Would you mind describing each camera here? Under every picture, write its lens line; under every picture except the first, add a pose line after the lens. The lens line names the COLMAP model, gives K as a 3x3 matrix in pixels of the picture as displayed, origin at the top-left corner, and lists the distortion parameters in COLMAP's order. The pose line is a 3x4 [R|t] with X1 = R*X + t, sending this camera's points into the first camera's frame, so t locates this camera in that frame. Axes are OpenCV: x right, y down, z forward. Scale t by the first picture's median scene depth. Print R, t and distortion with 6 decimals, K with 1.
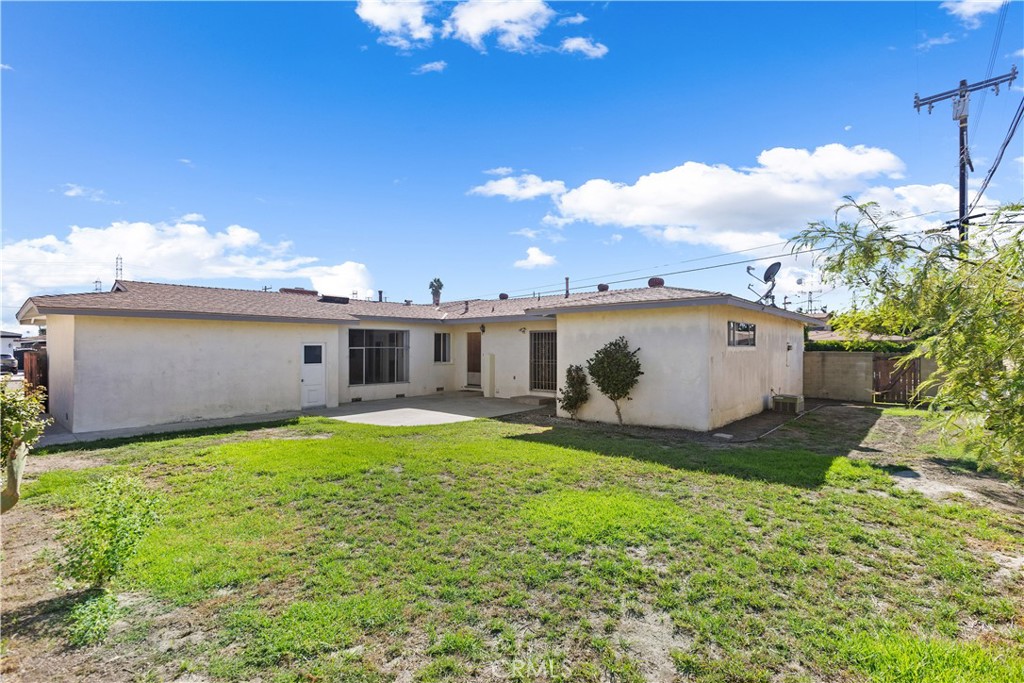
lens RADIAL K [[465.1, 0, 492.5], [0, 465.1, 345.5], [0, 0, 1]] dist [0.001466, 0.000353]
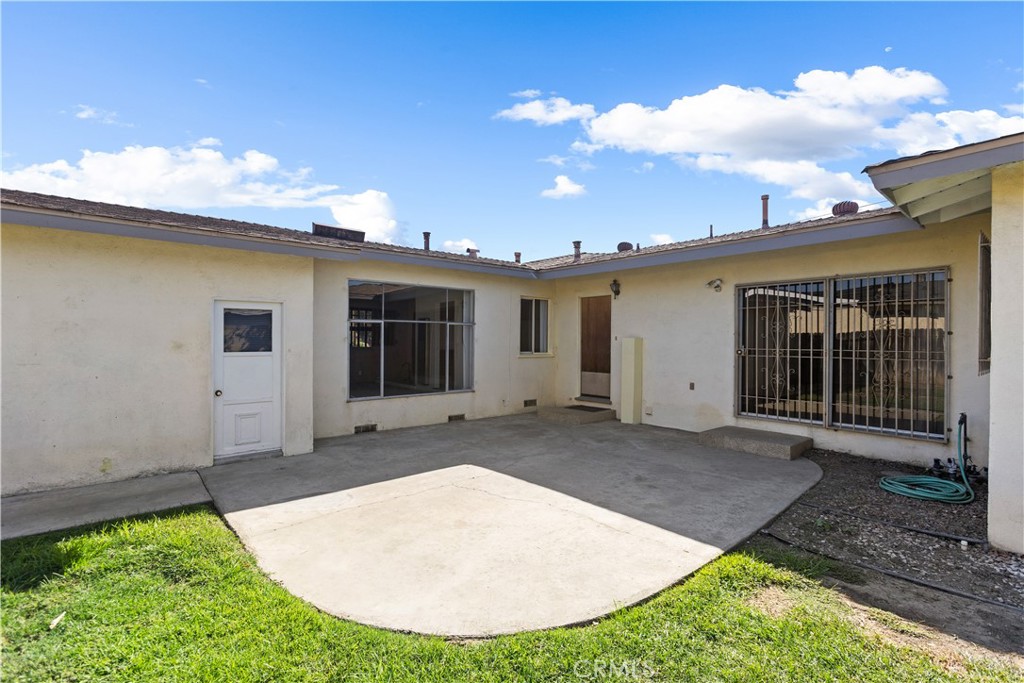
lens RADIAL K [[465.1, 0, 492.5], [0, 465.1, 345.5], [0, 0, 1]] dist [0.001466, 0.000353]
pose [[0.989797, 0.004839, -0.142400, -0.084117], [-0.002926, 0.999903, 0.013640, 0.021222], [0.142452, -0.013084, 0.989715, 0.487270]]
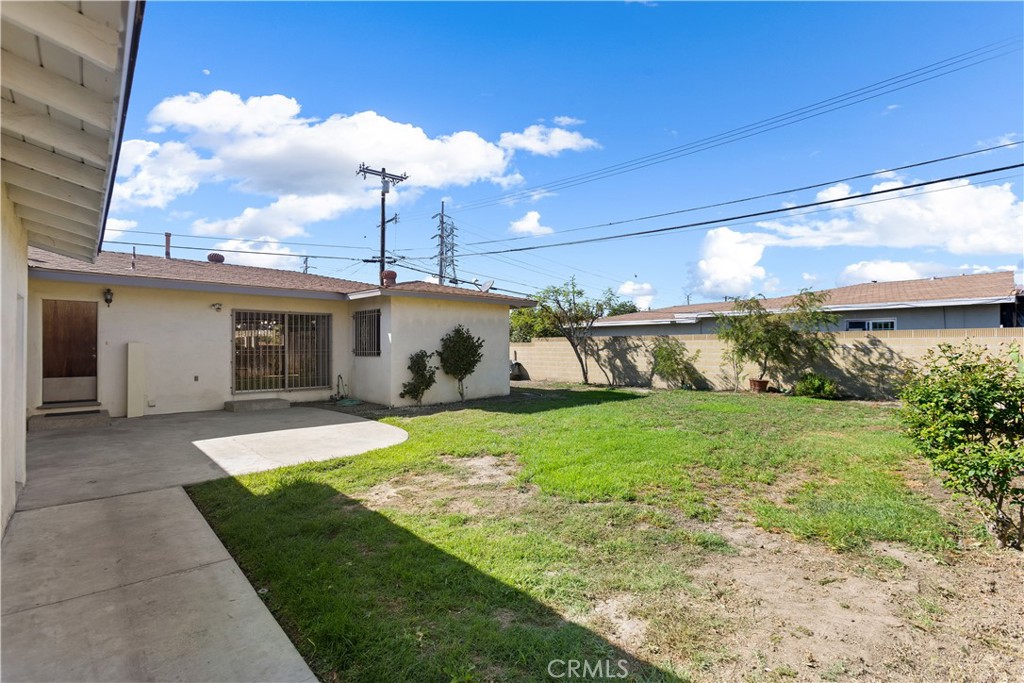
lens RADIAL K [[465.1, 0, 492.5], [0, 465.1, 345.5], [0, 0, 1]] dist [0.001466, 0.000353]
pose [[0.120881, 0.000294, 0.992667, -0.528665], [-0.007781, 0.999970, 0.000652, 0.018887], [-0.992637, -0.007803, 0.120880, 0.493705]]
